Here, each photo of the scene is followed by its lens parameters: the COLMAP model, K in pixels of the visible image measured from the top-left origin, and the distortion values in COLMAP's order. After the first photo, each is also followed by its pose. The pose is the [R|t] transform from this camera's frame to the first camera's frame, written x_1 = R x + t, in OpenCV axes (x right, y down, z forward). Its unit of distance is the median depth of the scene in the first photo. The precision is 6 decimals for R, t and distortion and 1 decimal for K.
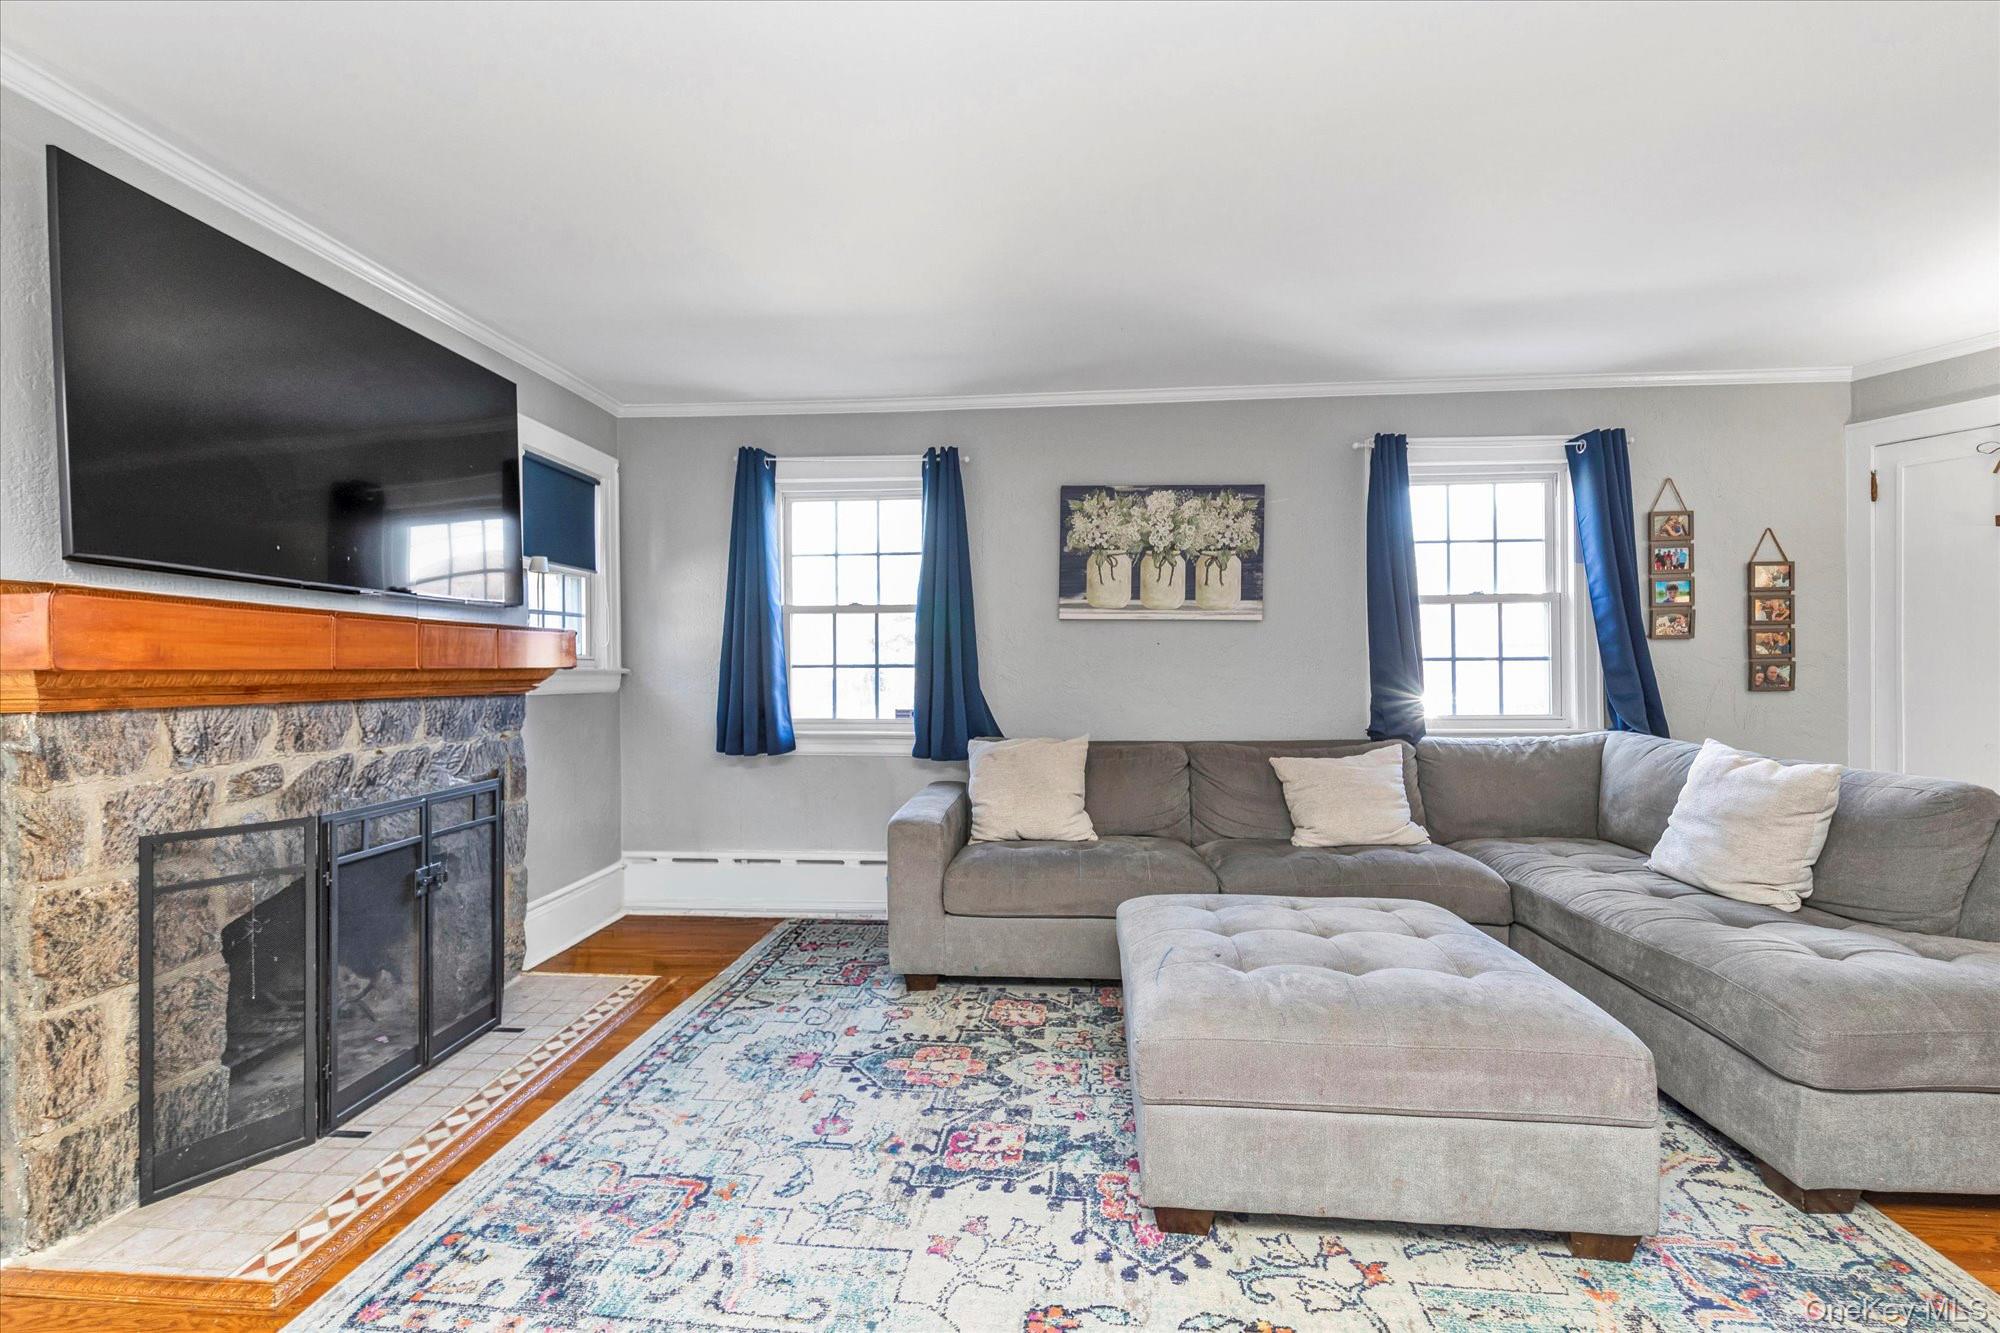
lens RADIAL K [[858.3, 0, 997.2], [0, 858.3, 664.8], [0, 0, 1]] dist [0.000015, -0.000053]
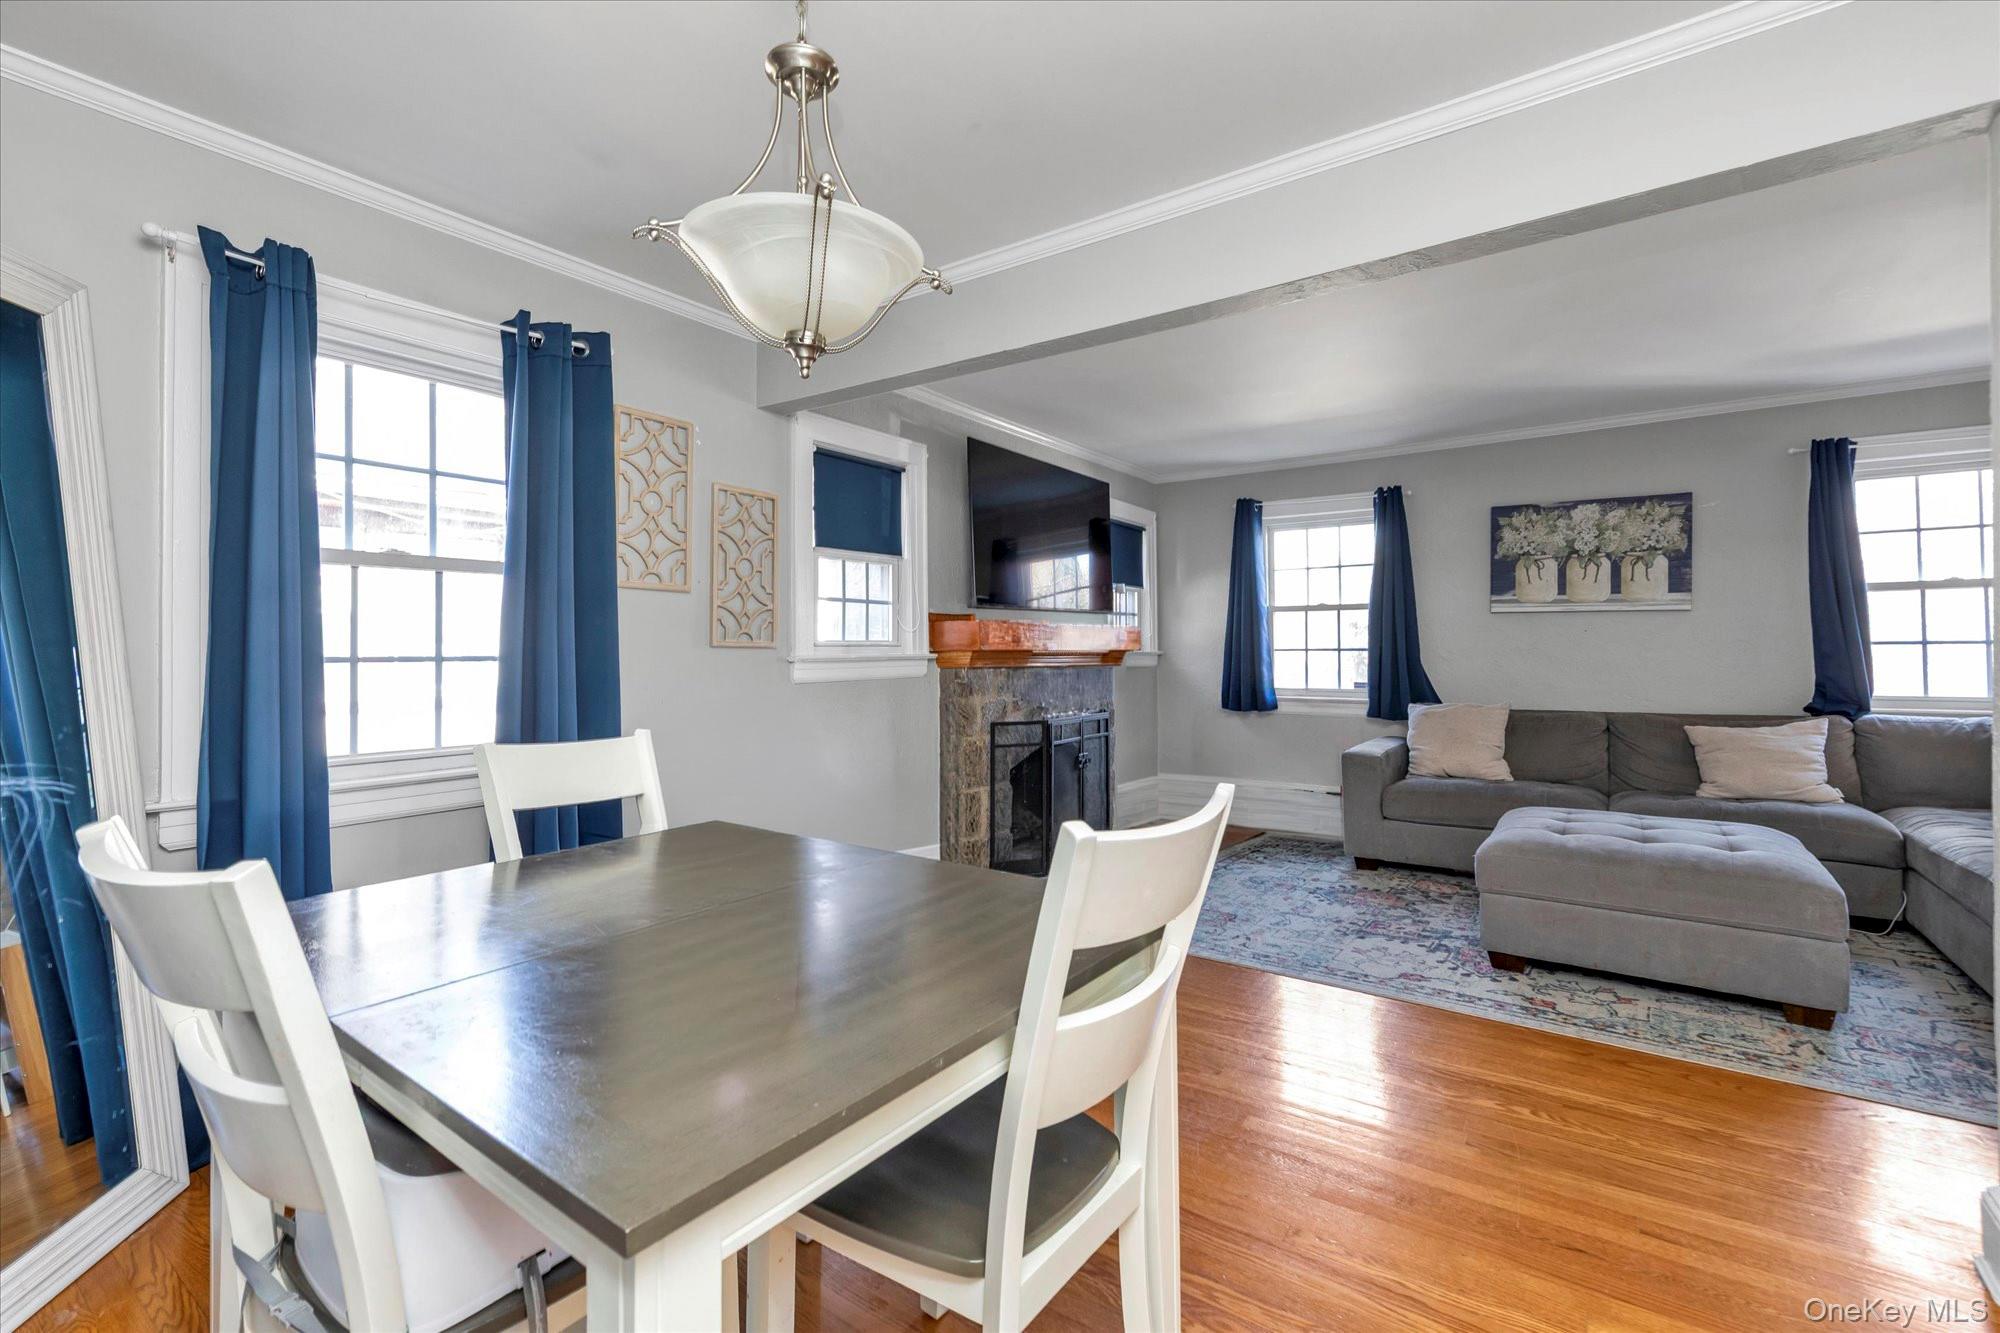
lens RADIAL K [[866.5, 0, 1003.5], [0, 866.5, 637.2], [0, 0, 1]] dist [0.000969, -0.000367]
pose [[0.861514, -0.007628, -0.507676, 0.103934], [0.000210, 0.999892, -0.014667, 0.002115], [0.507733, 0.012529, 0.861423, -0.473029]]
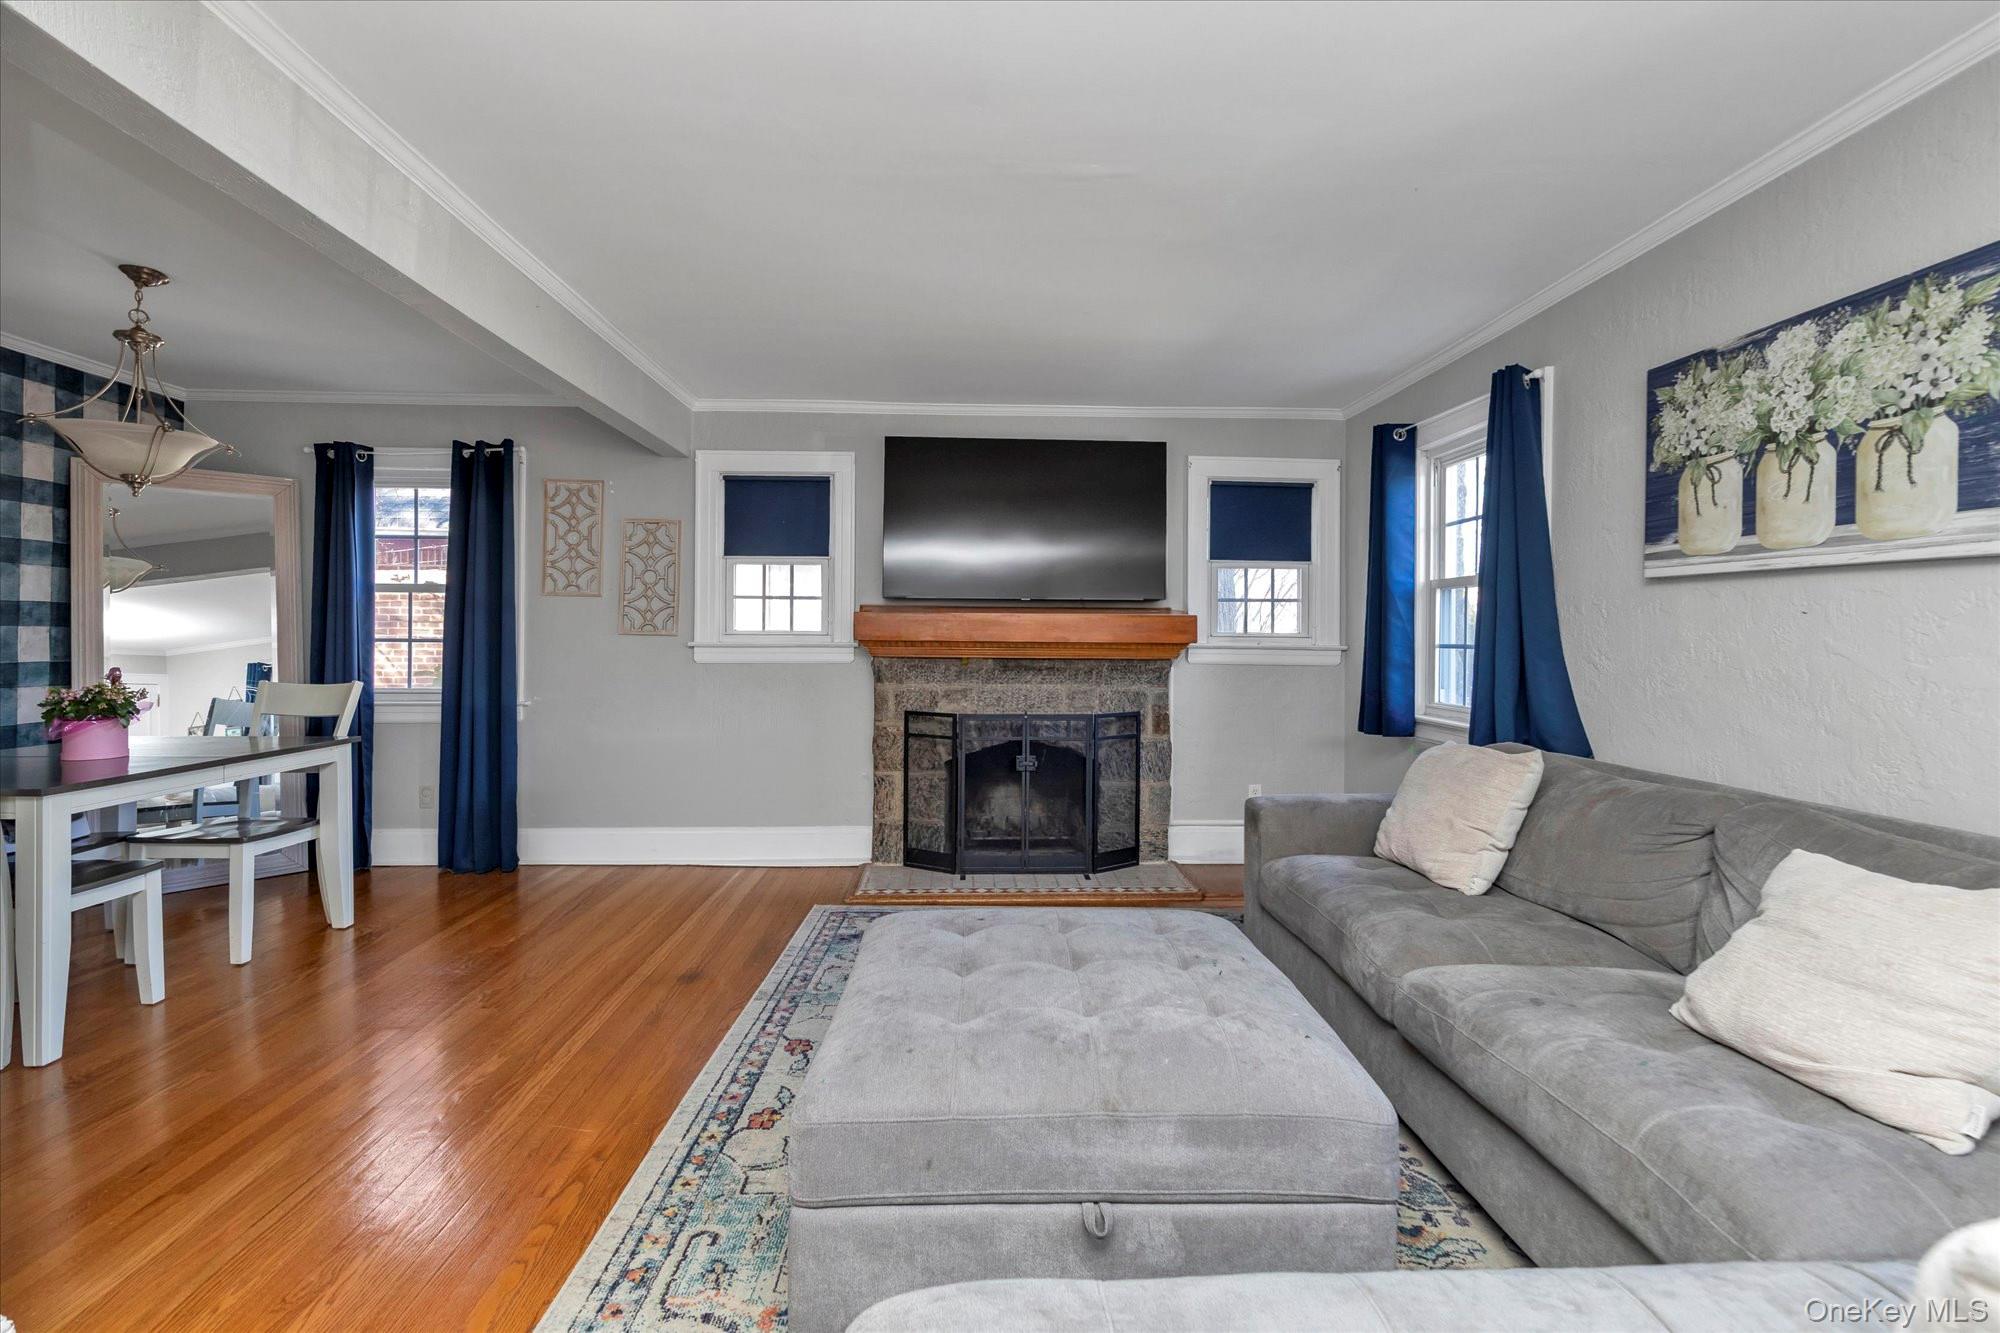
lens RADIAL K [[866.5, 0, 1003.5], [0, 866.5, 637.2], [0, 0, 1]] dist [0.000969, -0.000367]
pose [[0.136163, 0.005104, -0.990673, 0.668780], [-0.009601, 0.999947, 0.003833, -0.006708], [0.990640, 0.008989, 0.136204, 0.445516]]
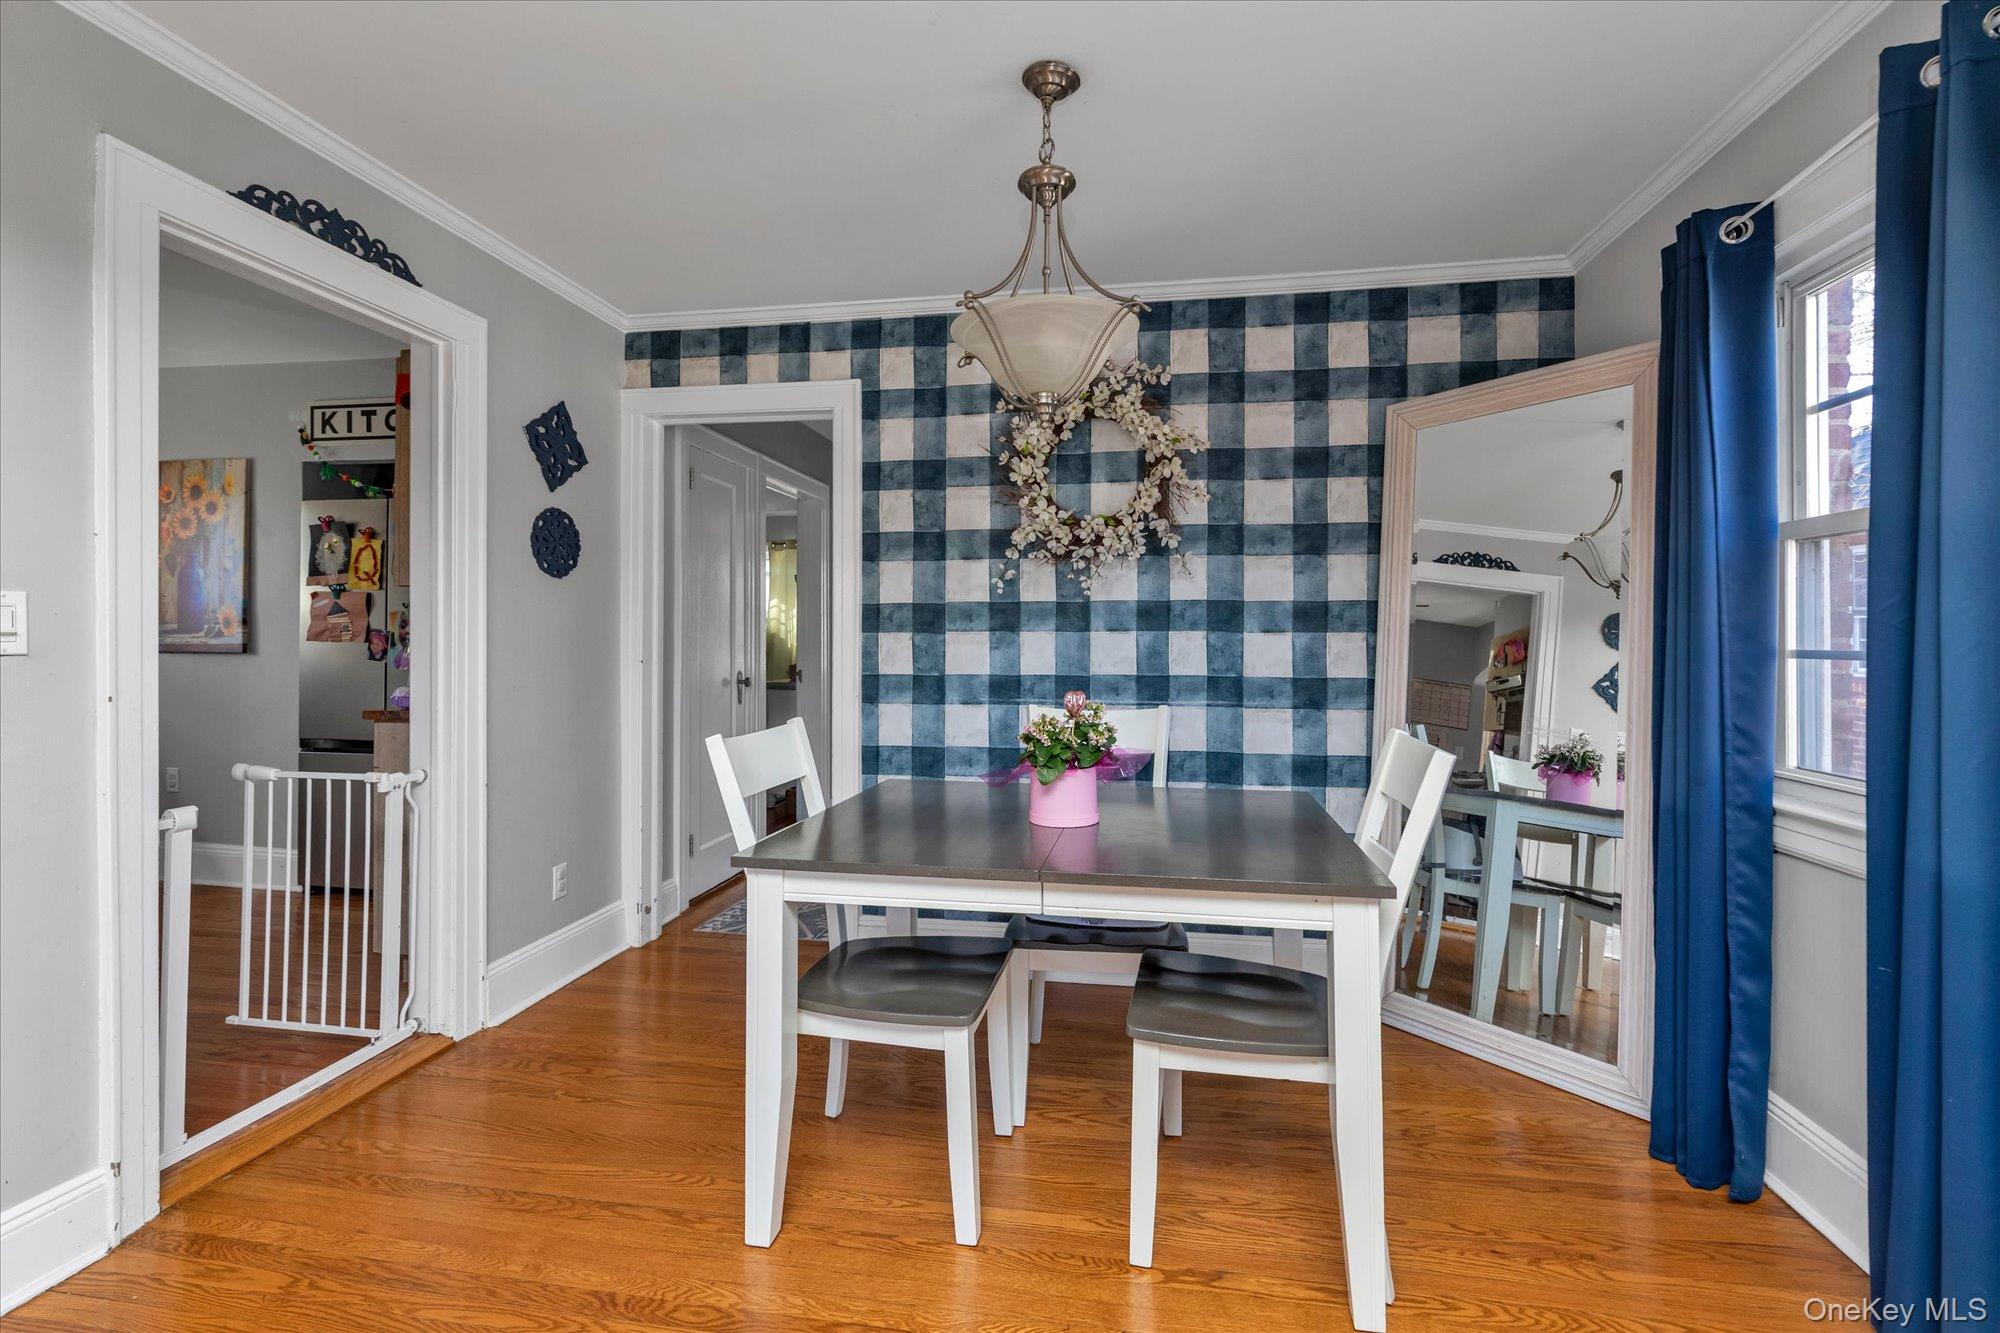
lens RADIAL K [[866.5, 0, 1003.5], [0, 866.5, 637.2], [0, 0, 1]] dist [0.000969, -0.000367]
pose [[-0.997081, -0.006290, 0.076096, -0.171166], [-0.005732, 0.999955, 0.007549, -0.004648], [-0.076140, 0.007090, -0.997072, 0.293038]]
